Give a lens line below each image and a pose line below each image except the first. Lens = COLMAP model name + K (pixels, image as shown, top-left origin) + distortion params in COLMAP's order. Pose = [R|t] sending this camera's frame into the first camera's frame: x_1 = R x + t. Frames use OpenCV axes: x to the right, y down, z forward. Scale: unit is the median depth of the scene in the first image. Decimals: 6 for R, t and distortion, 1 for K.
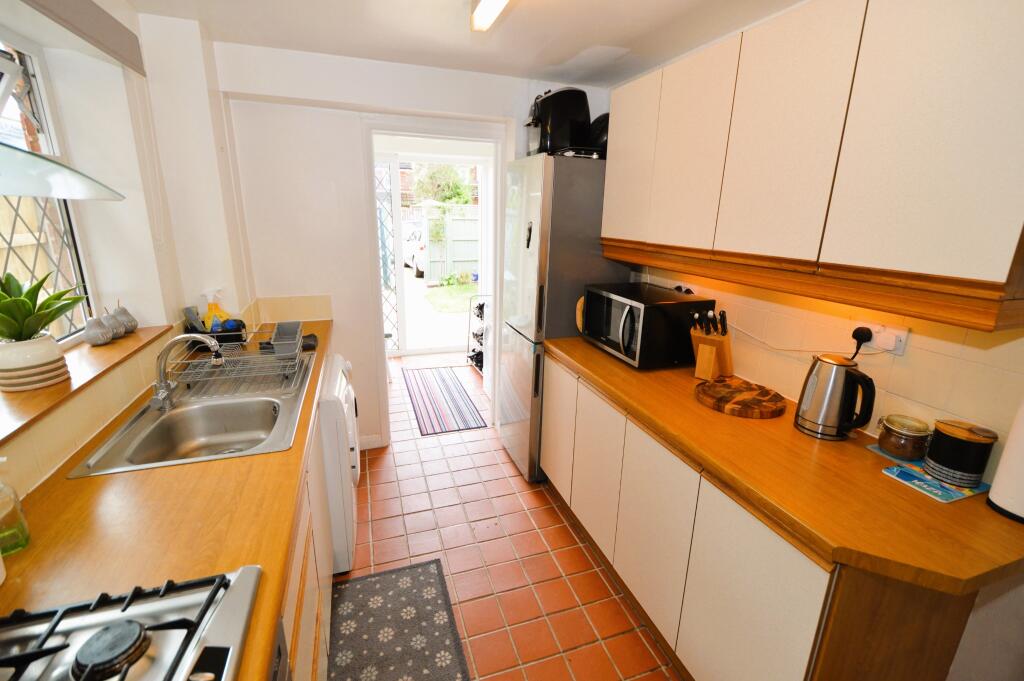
lens RADIAL K [[453.8, 0, 512.0], [0, 453.8, 340.5], [0, 0, 1]] dist [0.015201, 0.000023]
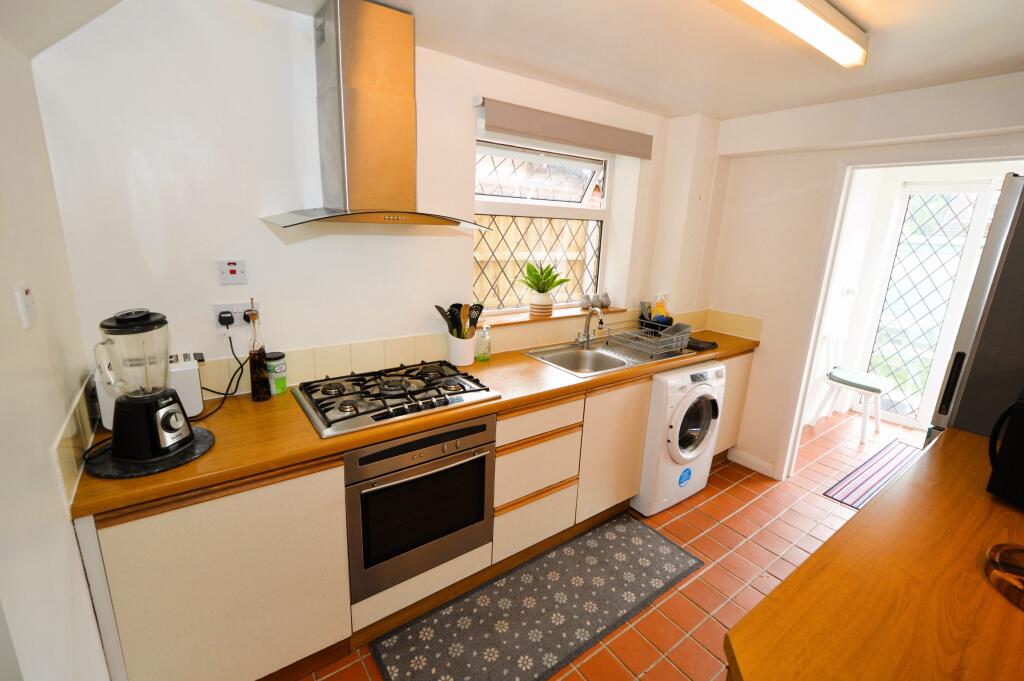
lens RADIAL K [[453.8, 0, 512.0], [0, 453.8, 340.5], [0, 0, 1]] dist [0.015201, 0.000023]
pose [[0.291368, 0.228353, -0.928956, 0.699871], [-0.294593, 0.945316, 0.139975, -0.037472], [0.910121, 0.232880, 0.342706, 0.117670]]
